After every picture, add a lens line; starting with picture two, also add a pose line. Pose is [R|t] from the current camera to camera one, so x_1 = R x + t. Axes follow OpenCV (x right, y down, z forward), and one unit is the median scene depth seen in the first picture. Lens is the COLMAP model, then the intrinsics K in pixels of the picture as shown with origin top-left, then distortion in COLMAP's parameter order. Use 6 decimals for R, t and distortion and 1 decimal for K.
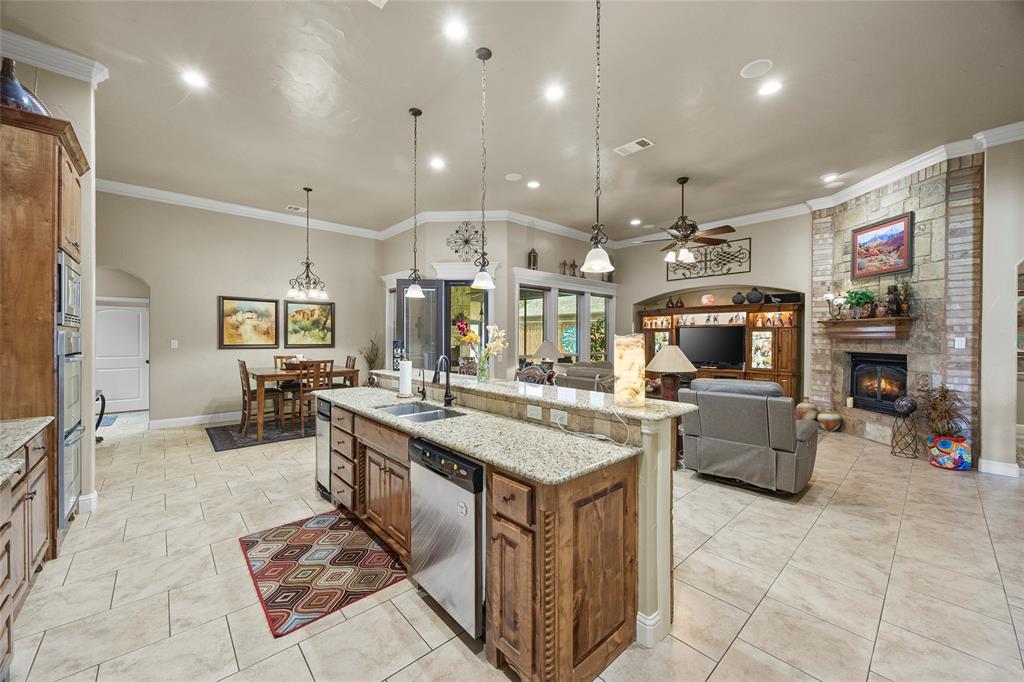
lens RADIAL K [[390.3, 0, 511.7], [0, 390.3, 340.3], [0, 0, 1]] dist [-0.001787, -0.000375]
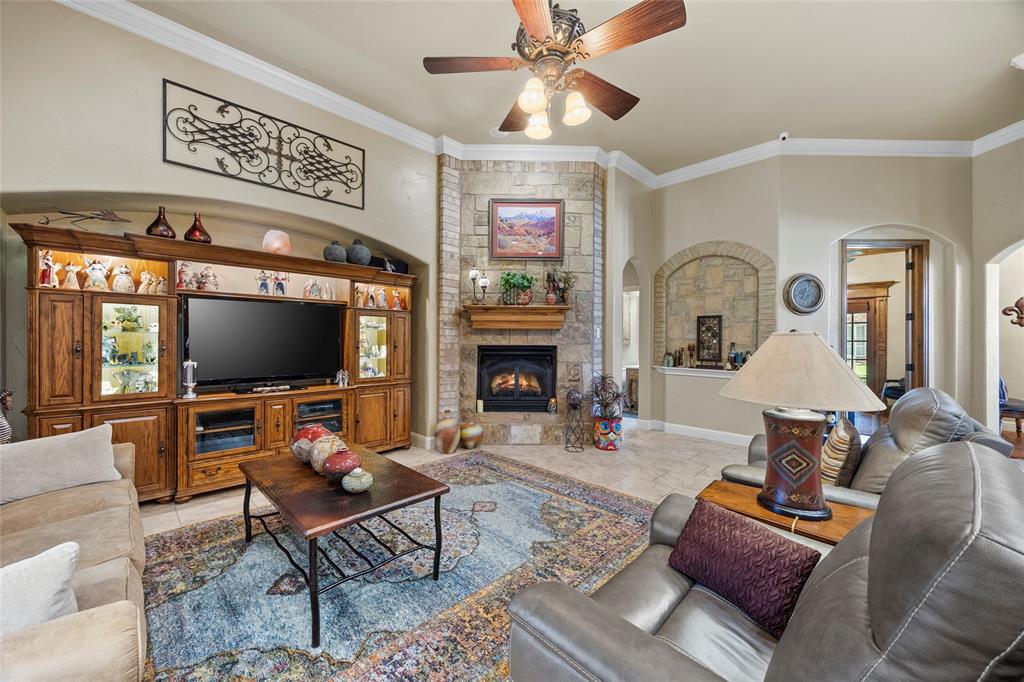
lens RADIAL K [[390.3, 0, 505.0], [0, 390.3, 339.0], [0, 0, 1]] dist [-0.001787, -0.000375]
pose [[-0.047976, -0.004990, 0.998836, 0.045492], [0.003086, 0.999982, 0.005144, 0.013795], [-0.998844, 0.003329, -0.047960, 1.099506]]
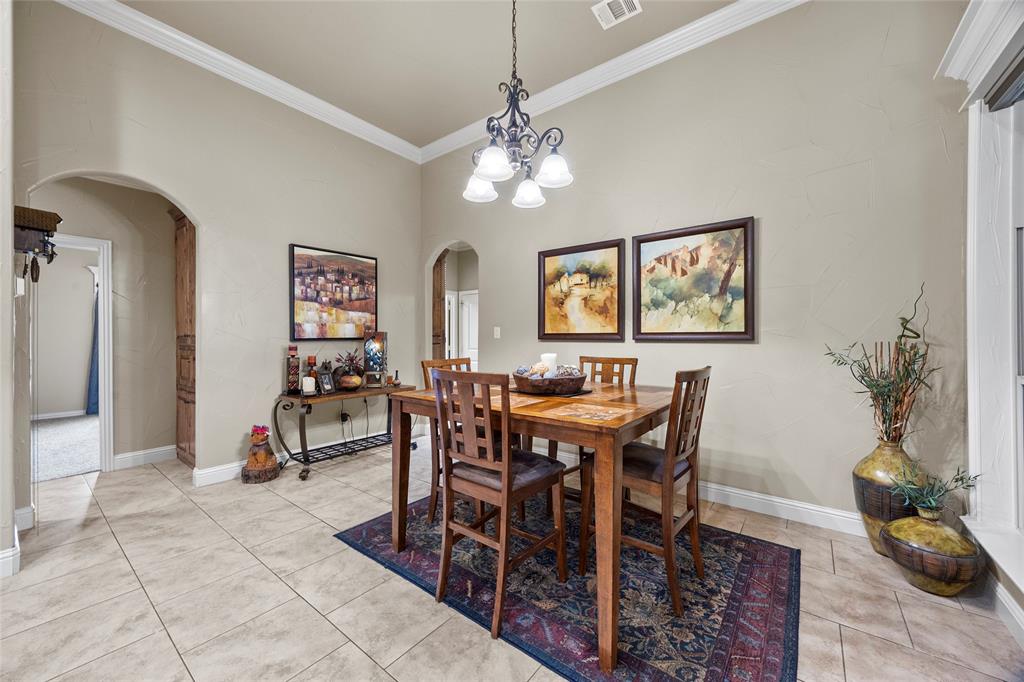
lens RADIAL K [[390.3, 0, 512.7], [0, 390.3, 340.7], [0, 0, 1]] dist [-0.001787, -0.000375]
pose [[0.189884, -0.001826, -0.981805, -0.205887], [-0.009535, 0.999948, -0.003704, 0.030606], [0.981760, 0.010065, 0.189857, 1.034632]]
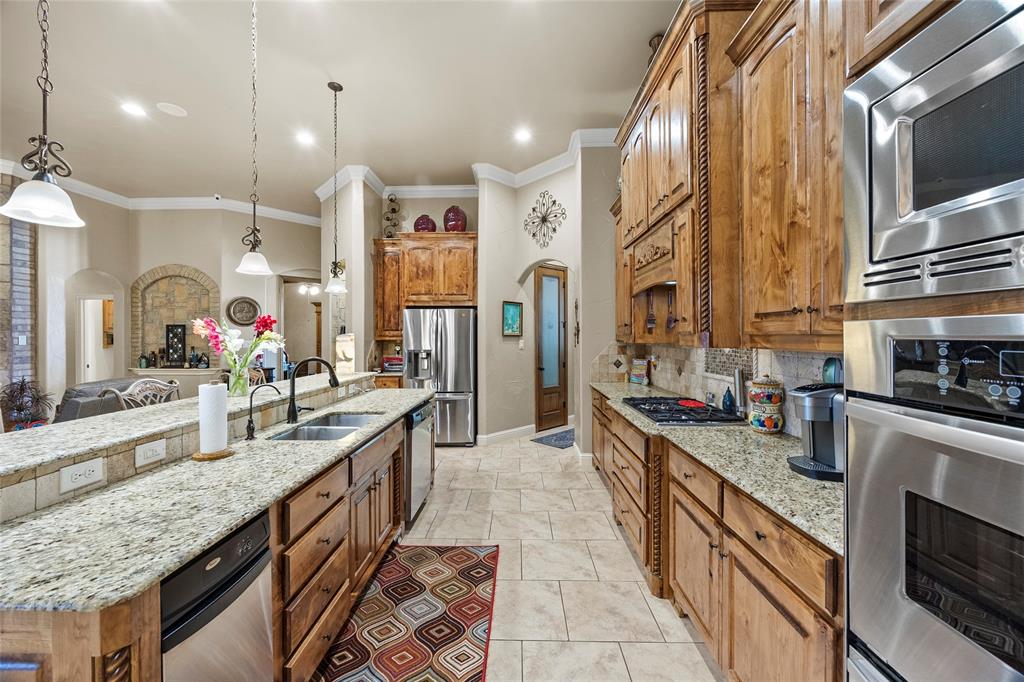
lens RADIAL K [[390.3, 0, 510.7], [0, 390.3, 338.2], [0, 0, 1]] dist [-0.001787, -0.000375]
pose [[-0.731029, -0.004551, 0.682331, -0.573423], [0.003950, 0.999933, 0.010901, -0.005427], [-0.682335, 0.010664, -0.730962, 0.713457]]
